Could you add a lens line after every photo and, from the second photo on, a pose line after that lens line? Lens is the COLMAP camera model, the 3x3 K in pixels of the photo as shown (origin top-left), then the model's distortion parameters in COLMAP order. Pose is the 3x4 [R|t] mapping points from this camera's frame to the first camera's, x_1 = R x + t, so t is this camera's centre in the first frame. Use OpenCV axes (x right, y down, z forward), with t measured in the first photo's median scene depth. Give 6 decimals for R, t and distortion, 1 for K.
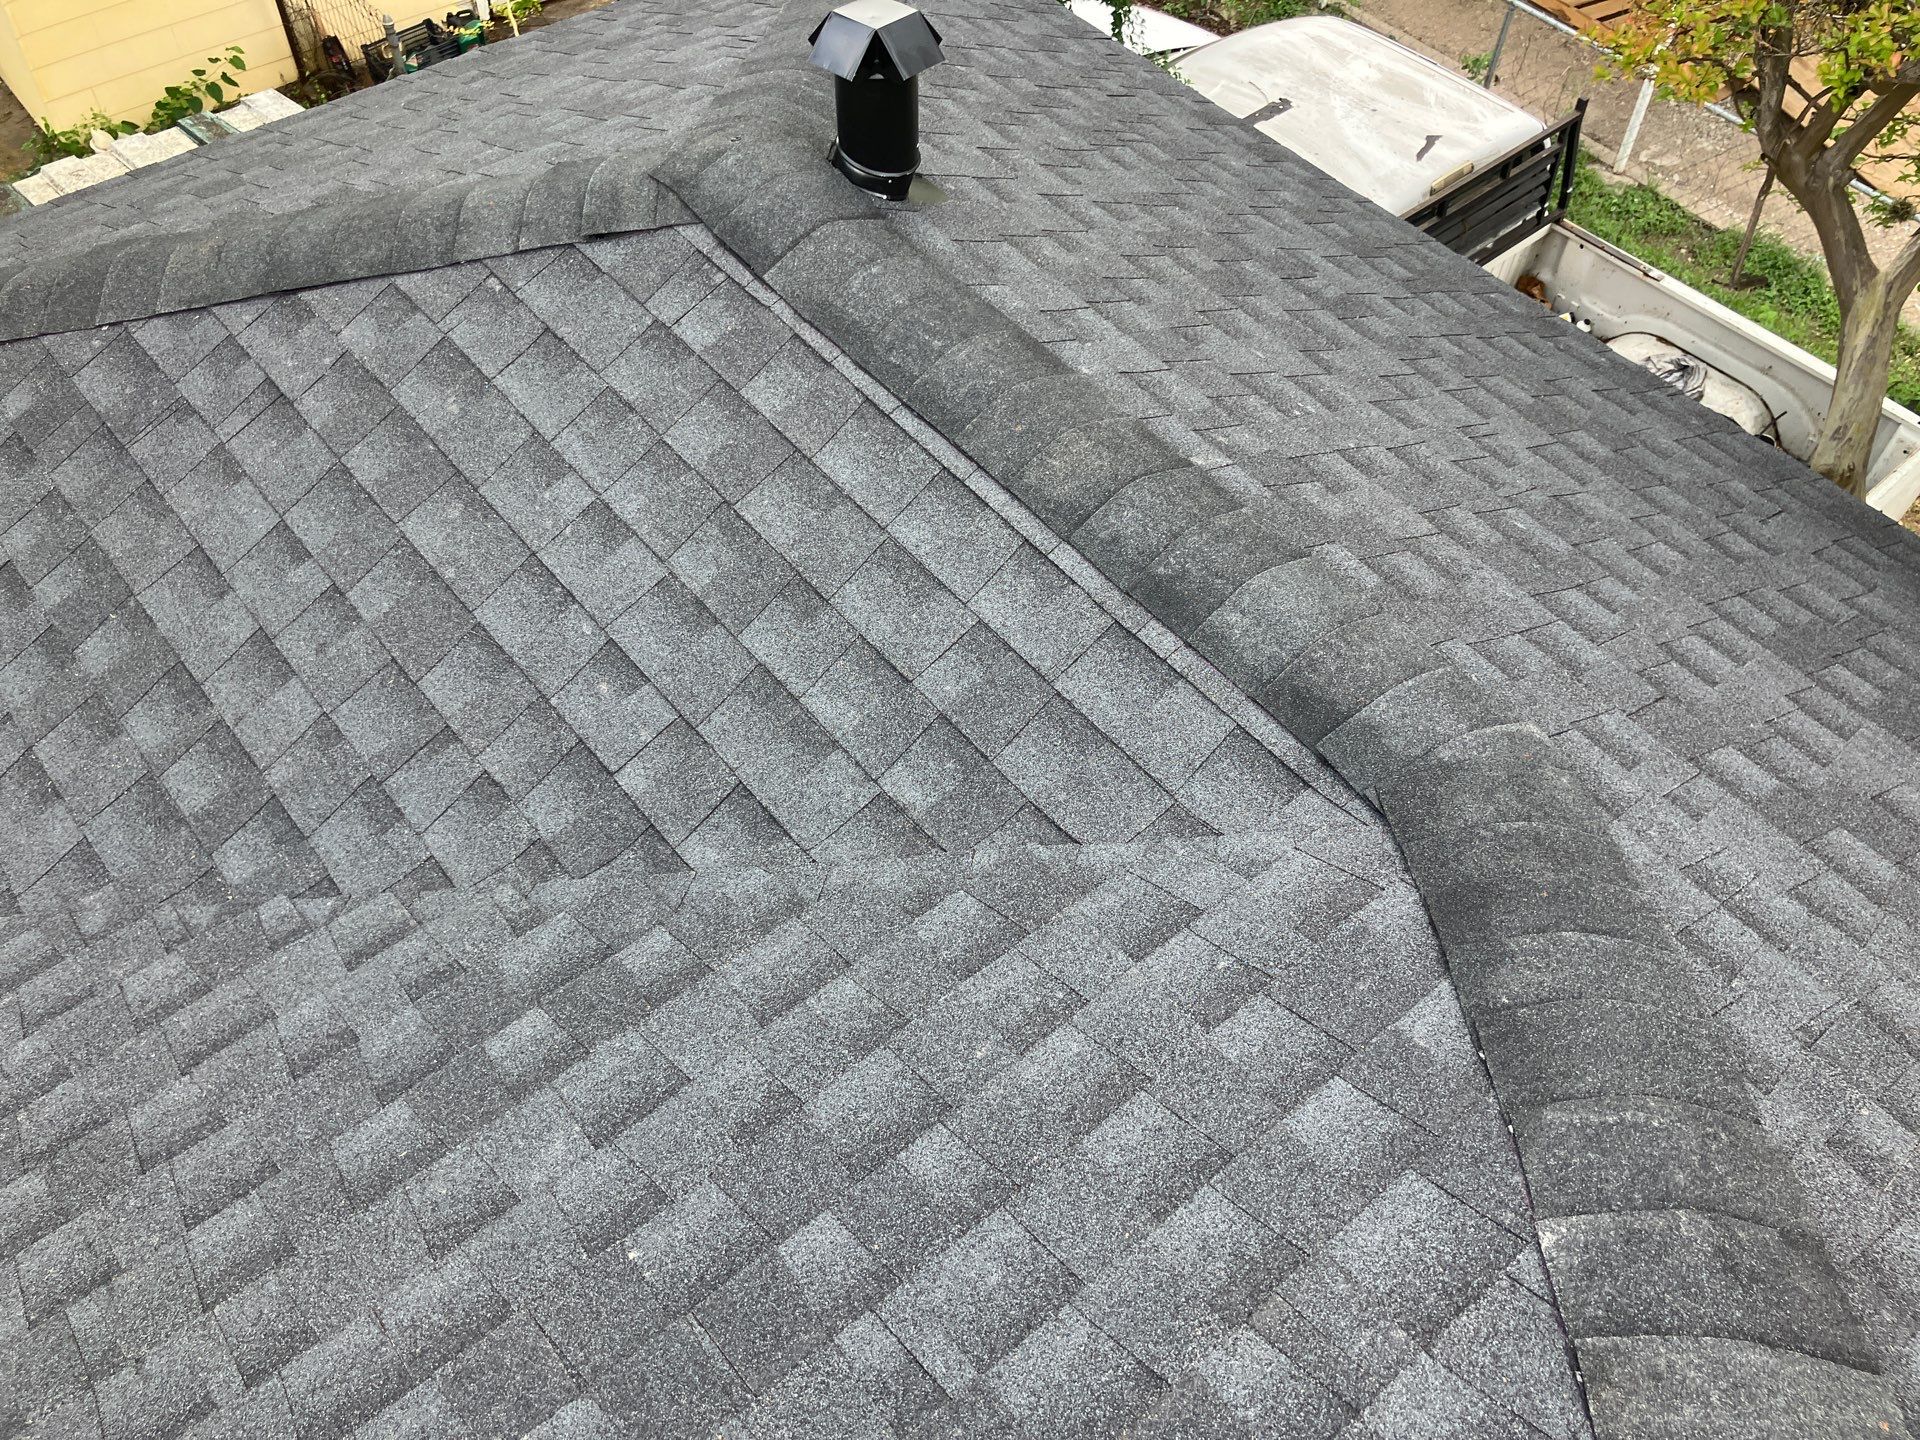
lens RADIAL K [[1636.9, 0, 960.0], [0, 1636.9, 720.0], [0, 0, 1]] dist [-0.007504, 0.019068]
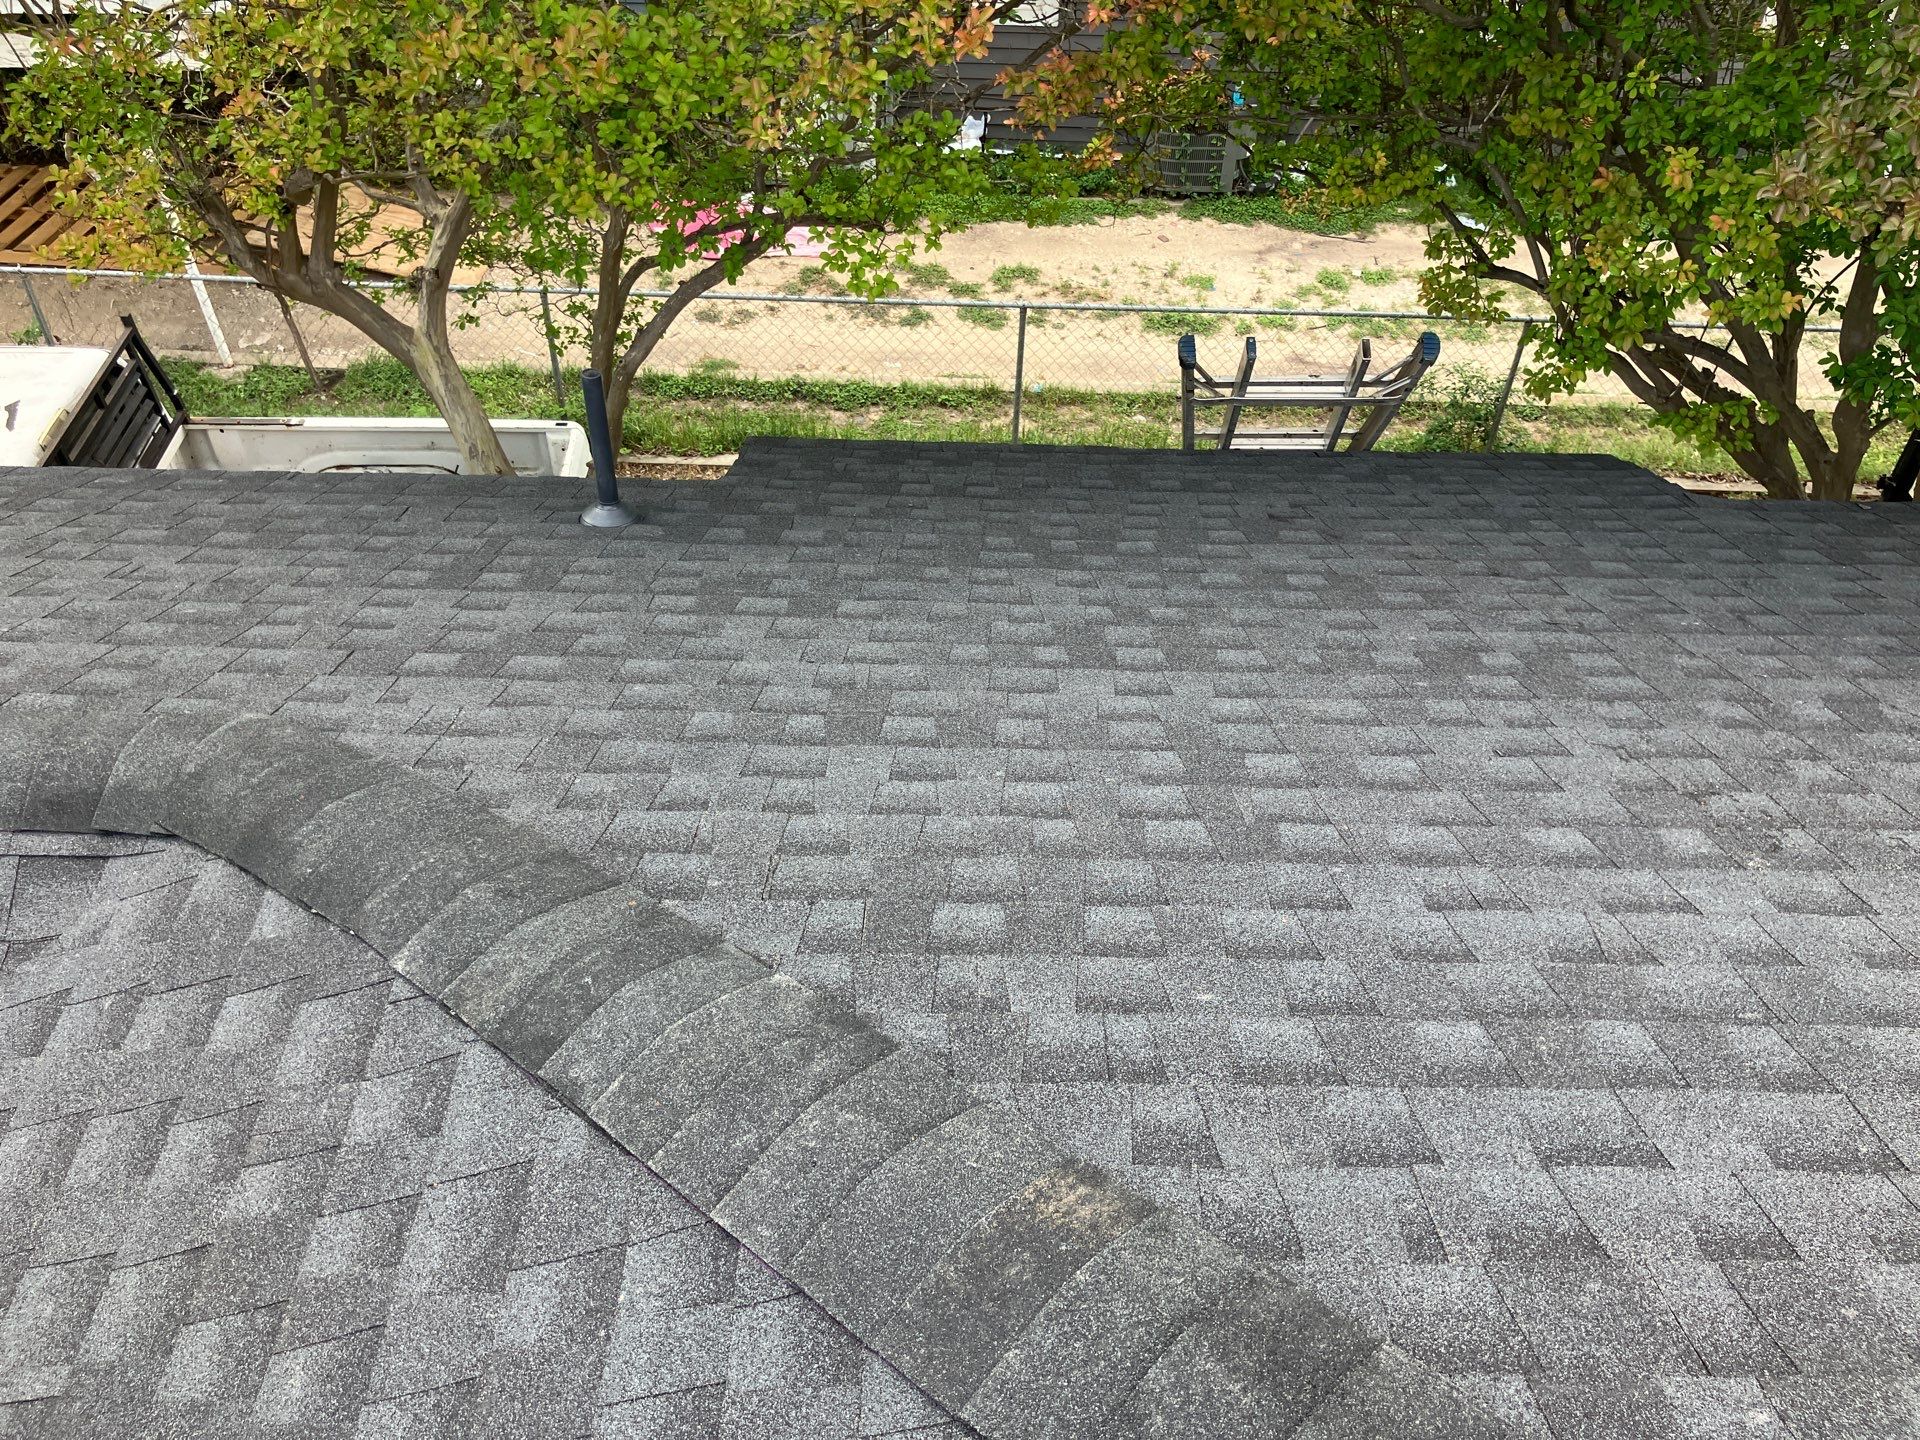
lens RADIAL K [[1596.4, 0, 960.0], [0, 1596.4, 720.0], [0, 0, 1]] dist [0.015730, 0.006775]
pose [[0.635424, -0.545595, 0.546409, 0.020594], [0.600012, 0.794289, 0.095346, 0.159010], [-0.486027, 0.267267, 0.832073, -0.198916]]
